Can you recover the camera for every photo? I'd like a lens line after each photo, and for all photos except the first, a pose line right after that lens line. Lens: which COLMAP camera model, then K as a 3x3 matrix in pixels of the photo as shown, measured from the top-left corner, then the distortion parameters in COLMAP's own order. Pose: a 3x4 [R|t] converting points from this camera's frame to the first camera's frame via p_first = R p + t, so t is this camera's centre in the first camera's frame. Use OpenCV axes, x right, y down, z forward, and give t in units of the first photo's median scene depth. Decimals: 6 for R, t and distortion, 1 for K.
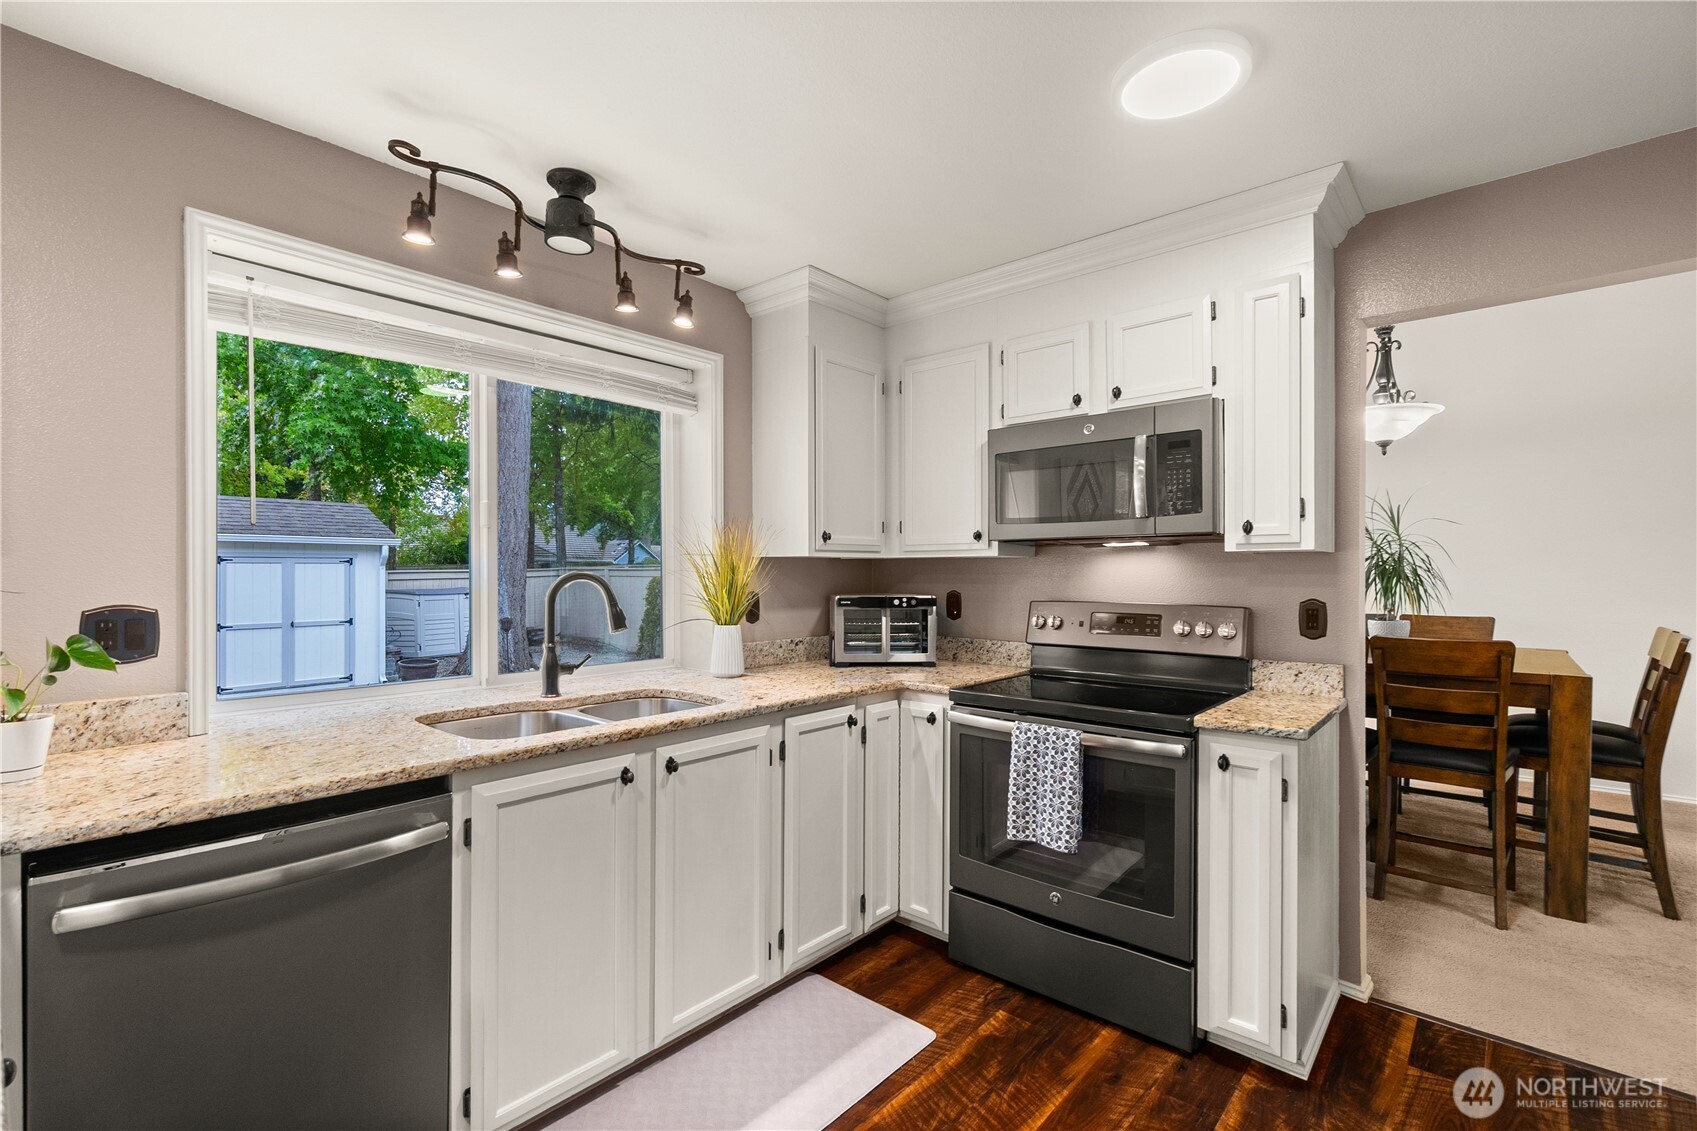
lens RADIAL K [[757.9, 0, 827.4], [0, 757.9, 574.8], [0, 0, 1]] dist [0.001523, 0.000121]
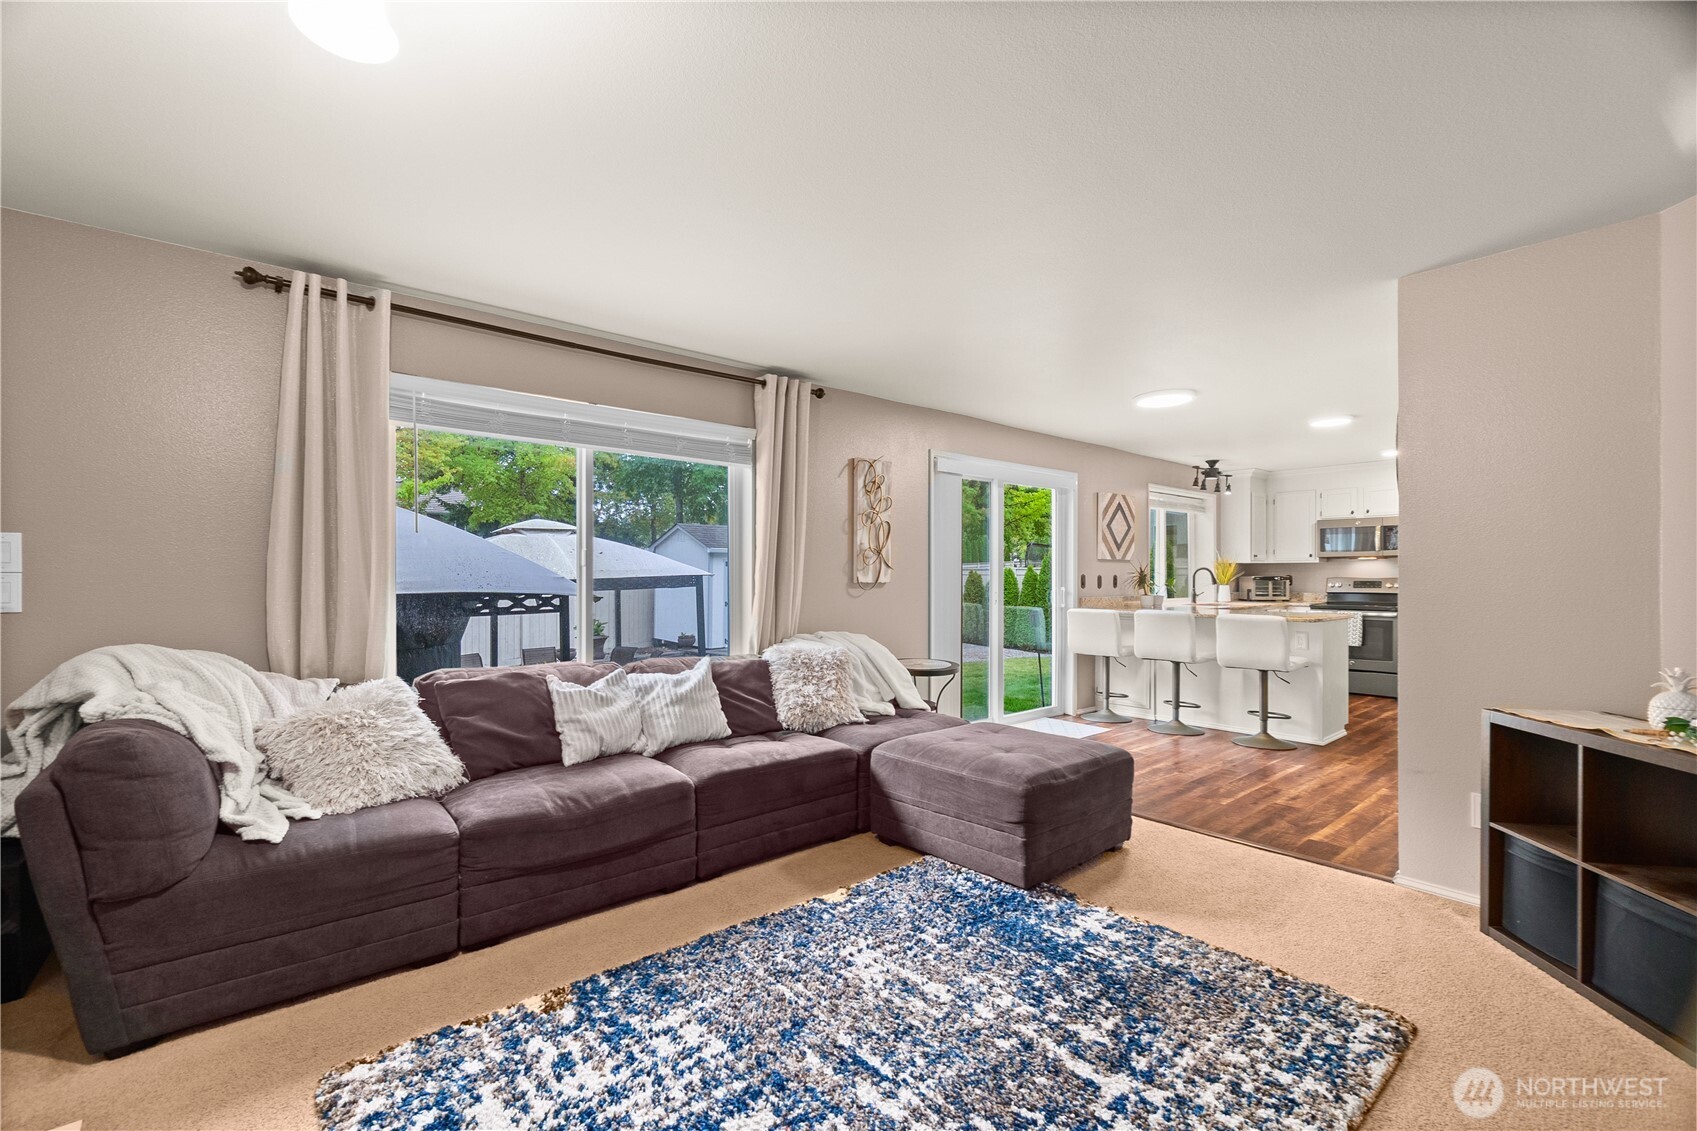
lens RADIAL K [[742.6, 0, 816.1], [0, 742.6, 580.2], [0, 0, 1]] dist [-0.000126, -0.000026]
pose [[0.990987, -0.000837, -0.133956, -1.453251], [0.001375, 0.999991, 0.003928, 0.034224], [0.133951, -0.004077, 0.990980, -2.334565]]
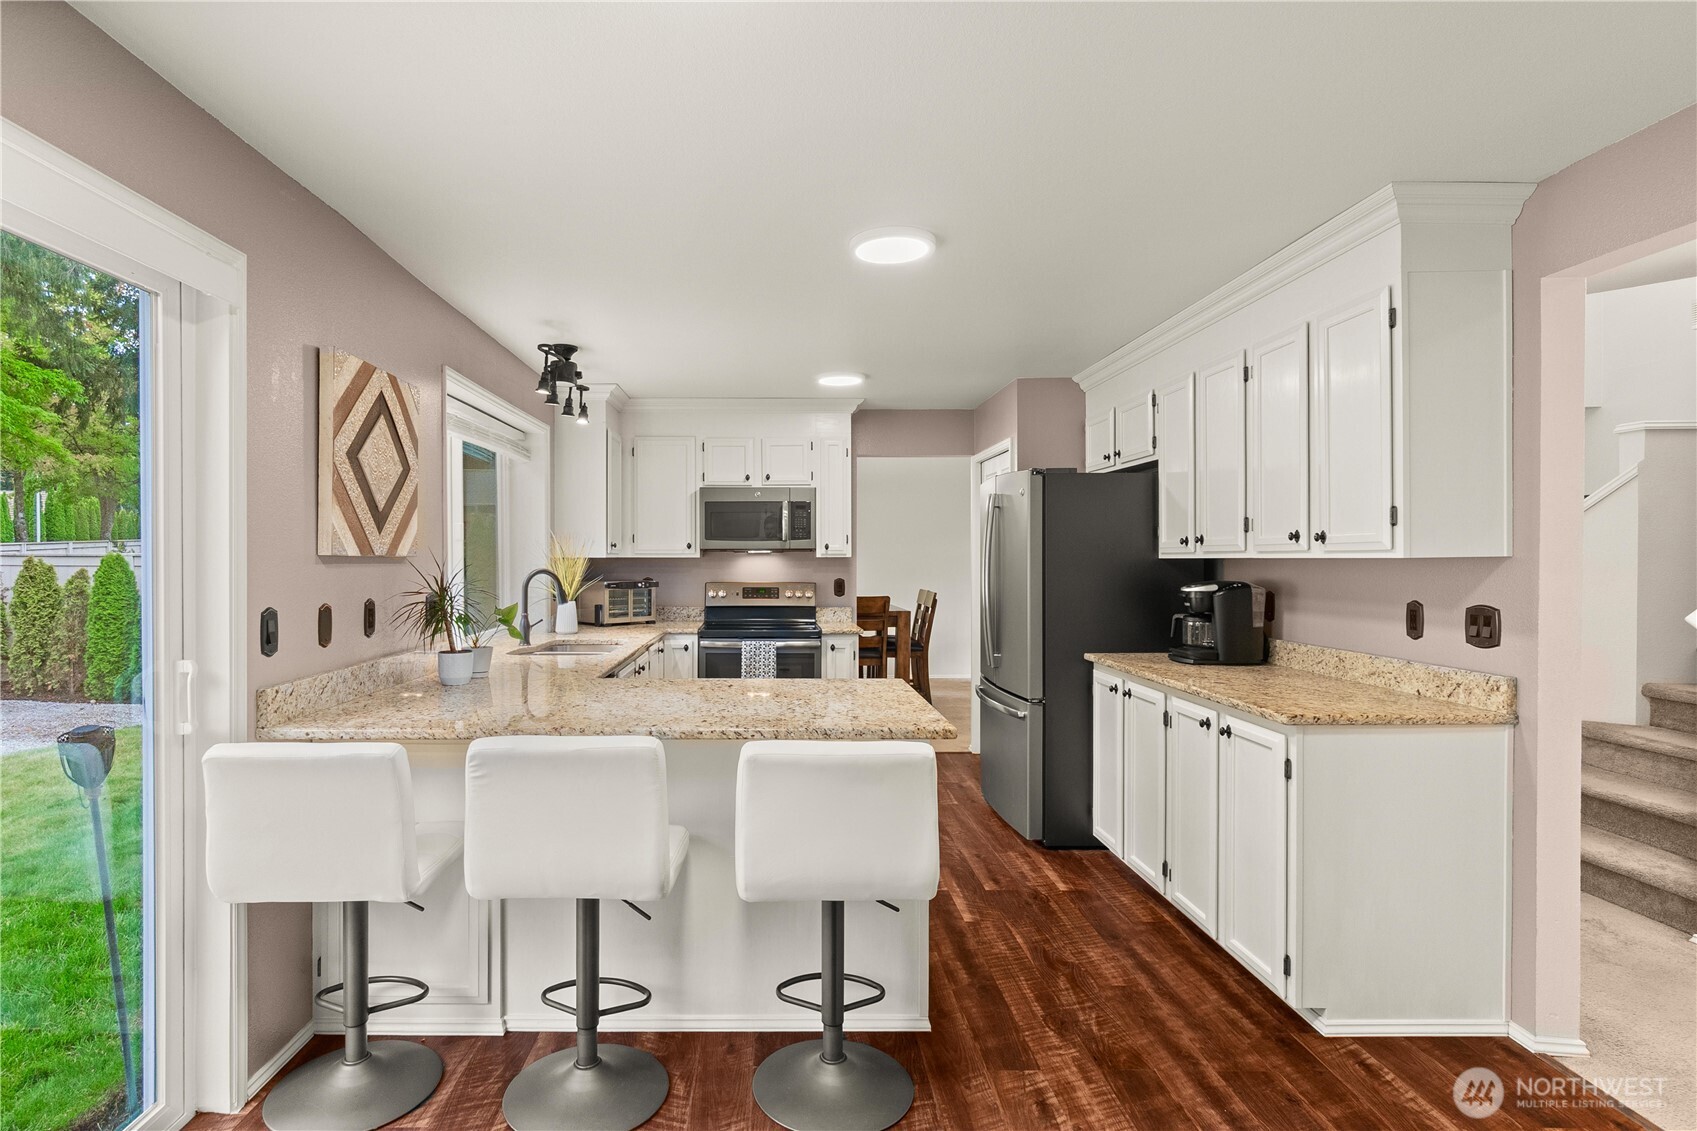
lens RADIAL K [[862.3, 0, 785.9], [0, 862.3, 561.8], [0, 0, 1]] dist [-0.002192, 0.000059]
pose [[0.730194, -0.003759, 0.683230, -1.097805], [0.001167, 0.999990, 0.004254, -0.024766], [-0.683239, -0.002309, 0.730191, -0.669883]]
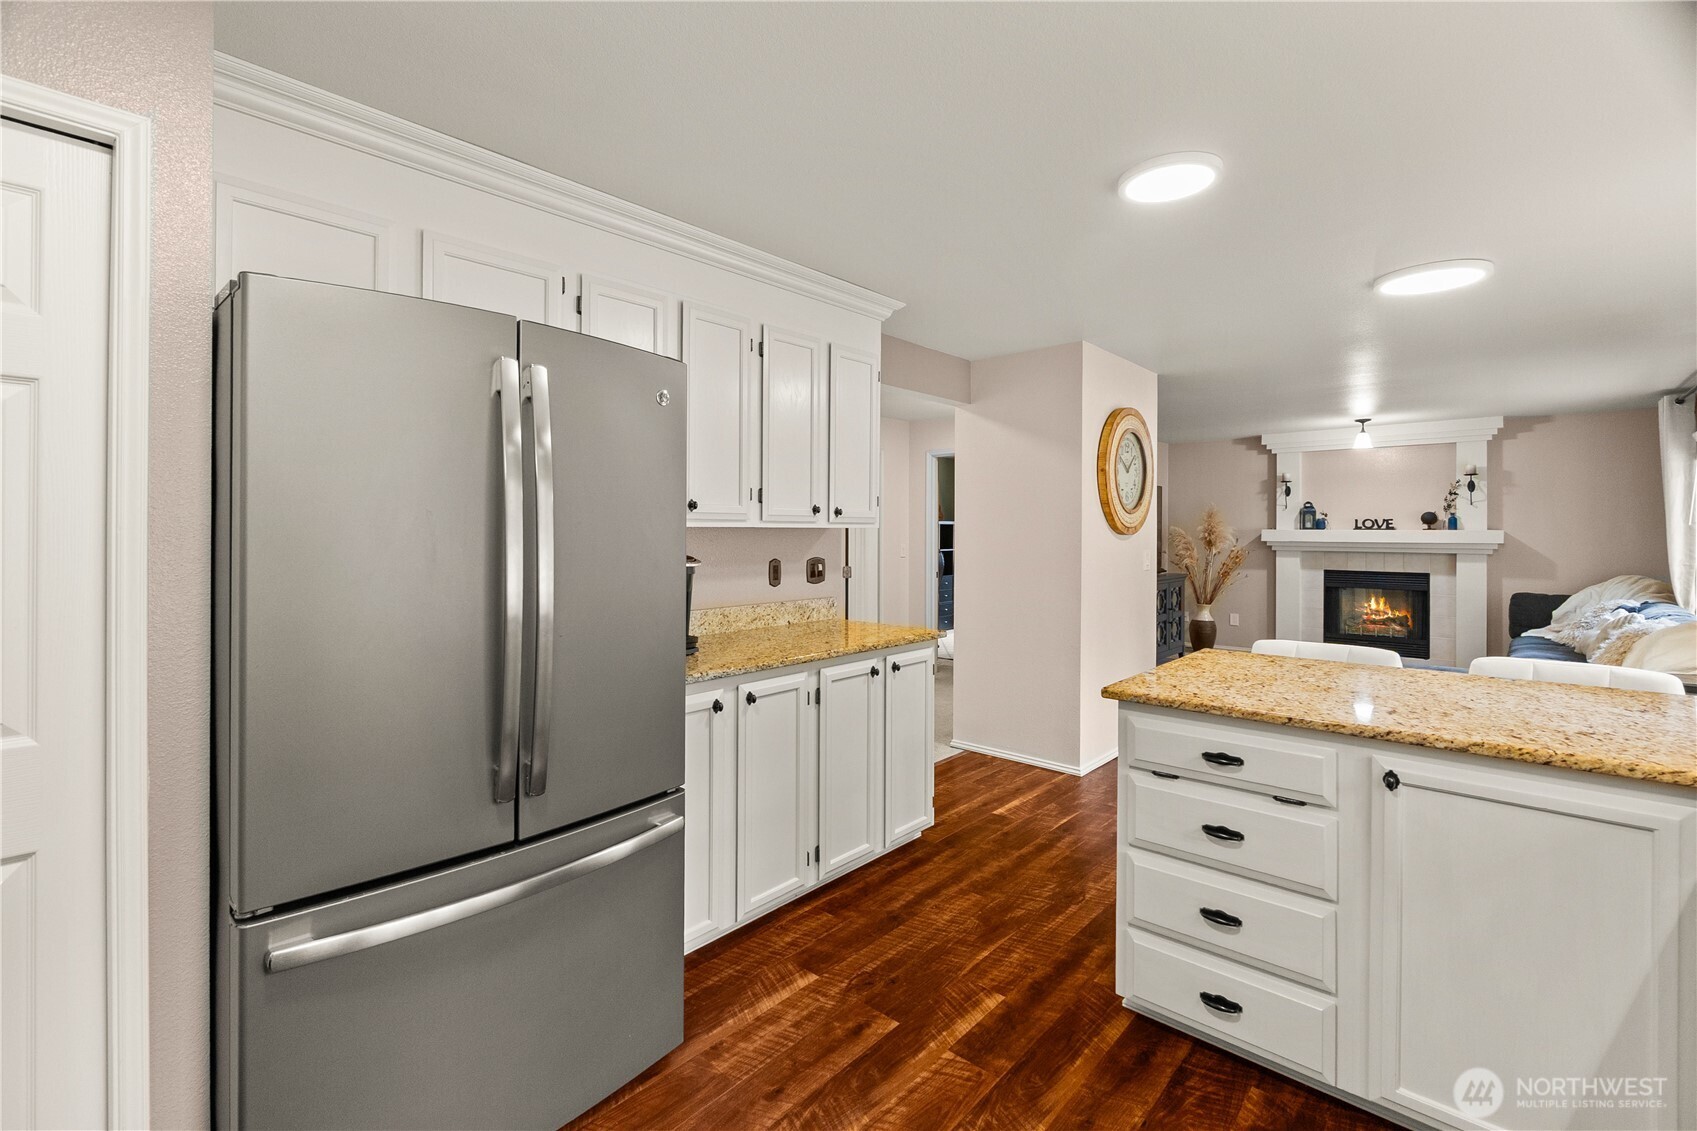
lens RADIAL K [[749.6, 0, 824.8], [0, 749.6, 531.0], [0, 0, 1]] dist [-0.000898, 0.000292]
pose [[-0.999969, -0.002280, 0.007527, 0.152673], [-0.002276, 0.999997, 0.000557, -0.019055], [-0.007528, 0.000540, -0.999972, 0.918954]]
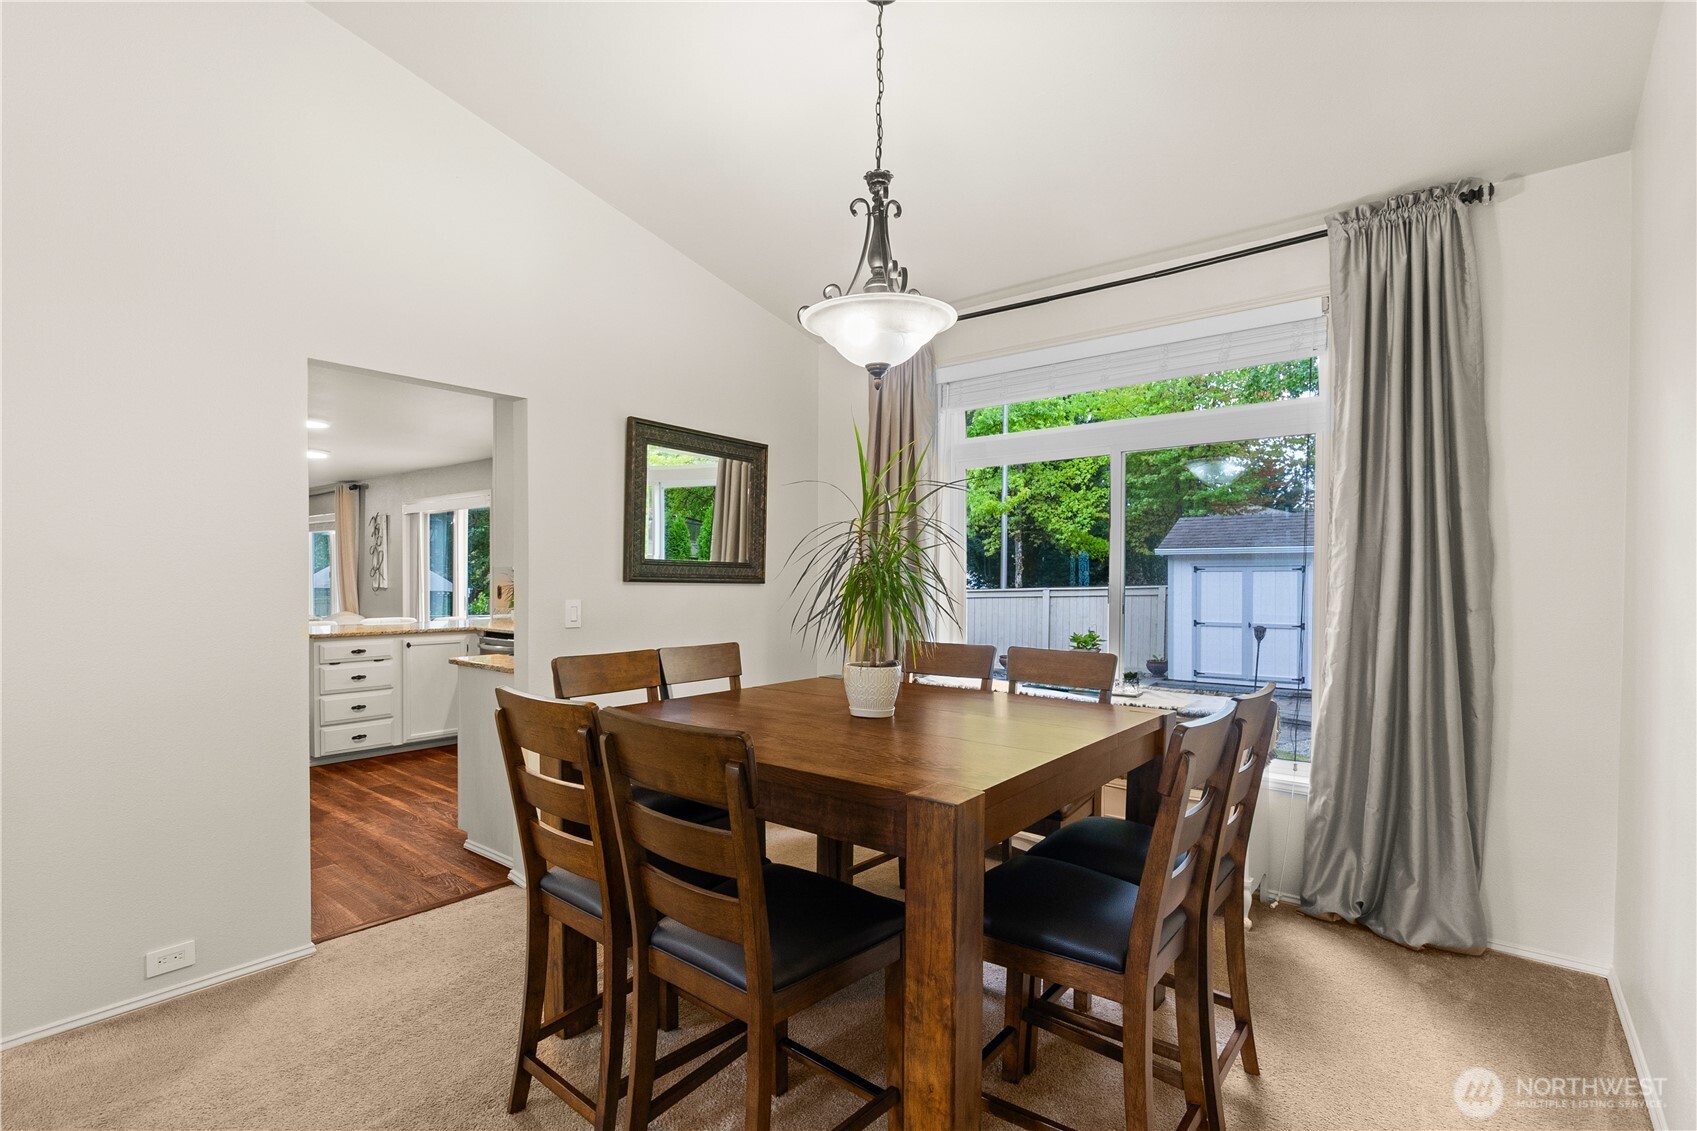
lens RADIAL K [[800.6, 0, 828.9], [0, 800.6, 593.3], [0, 0, 1]] dist [-0.002600, -0.000644]
pose [[0.044624, 0.021798, -0.998766, 2.017131], [-0.007113, 0.999744, 0.021501, -0.014867], [0.998979, 0.006145, 0.044768, 1.379634]]
